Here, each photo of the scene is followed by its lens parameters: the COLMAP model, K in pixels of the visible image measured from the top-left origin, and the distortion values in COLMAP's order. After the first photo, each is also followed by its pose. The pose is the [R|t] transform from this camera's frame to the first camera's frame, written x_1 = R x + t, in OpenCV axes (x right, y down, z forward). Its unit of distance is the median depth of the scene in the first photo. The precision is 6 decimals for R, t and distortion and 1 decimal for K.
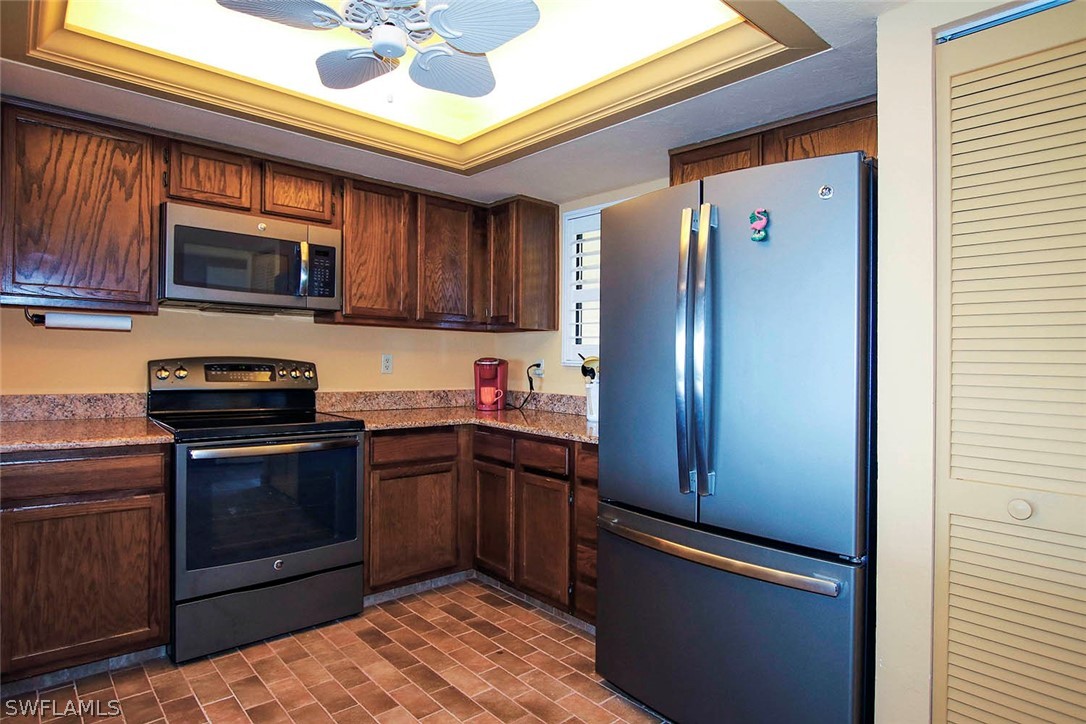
lens RADIAL K [[633.4, 0, 546.3], [0, 633.4, 356.8], [0, 0, 1]] dist [-0.004203, 0.002225]
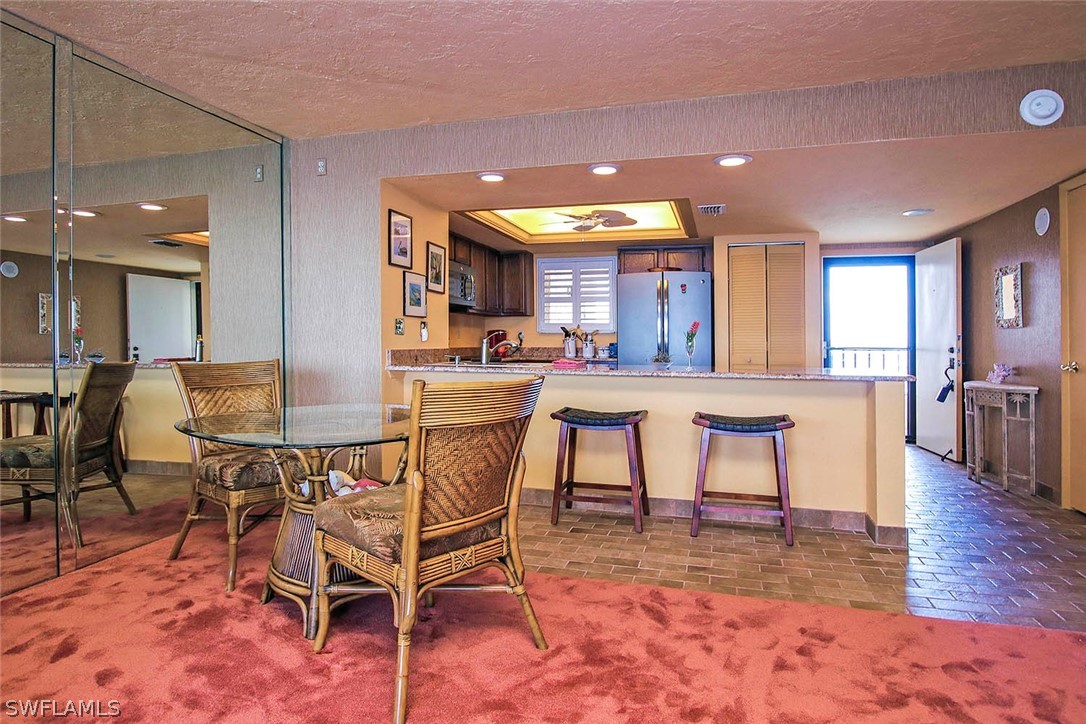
lens RADIAL K [[633.4, 0, 540.7], [0, 633.4, 363.3], [0, 0, 1]] dist [-0.004203, 0.002225]
pose [[0.861344, -0.039209, 0.506507, -1.200898], [0.015581, 0.998587, 0.050805, 0.009116], [-0.507783, -0.035868, 0.860738, -0.915940]]
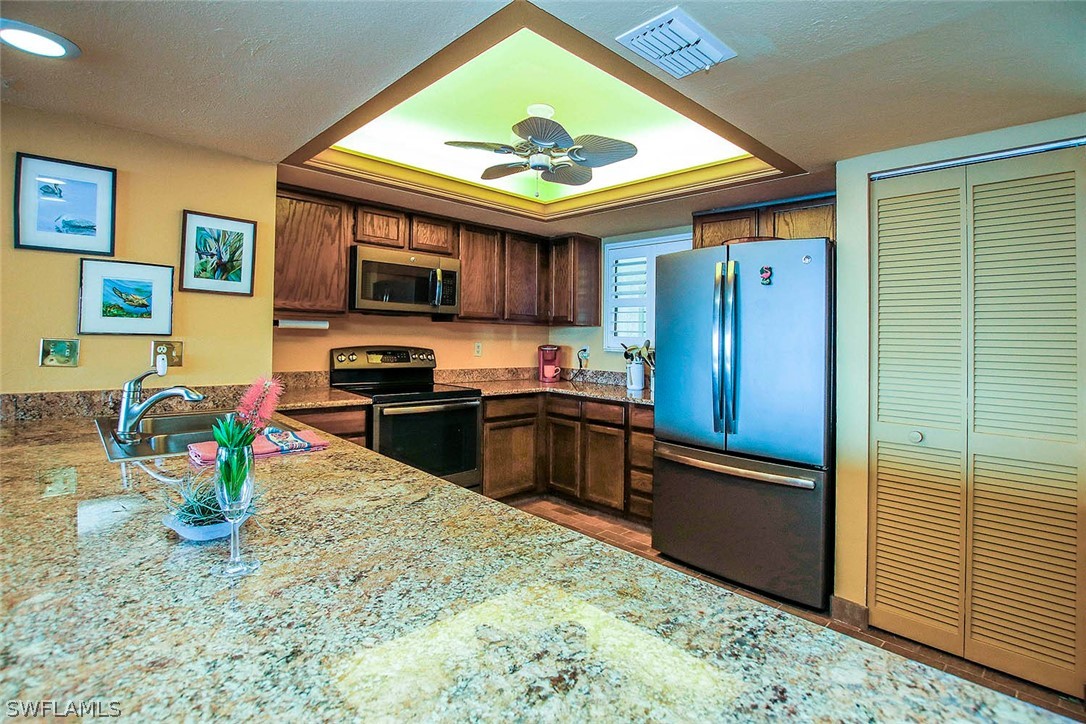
lens RADIAL K [[541.3, 0, 525.6], [0, 541.3, 335.9], [0, 0, 1]] dist [0.000775, -0.000992]
pose [[0.999986, -0.001289, -0.005125, -0.173450], [0.001299, 0.999997, 0.002055, -0.026960], [0.005122, -0.002062, 0.999985, -0.265136]]
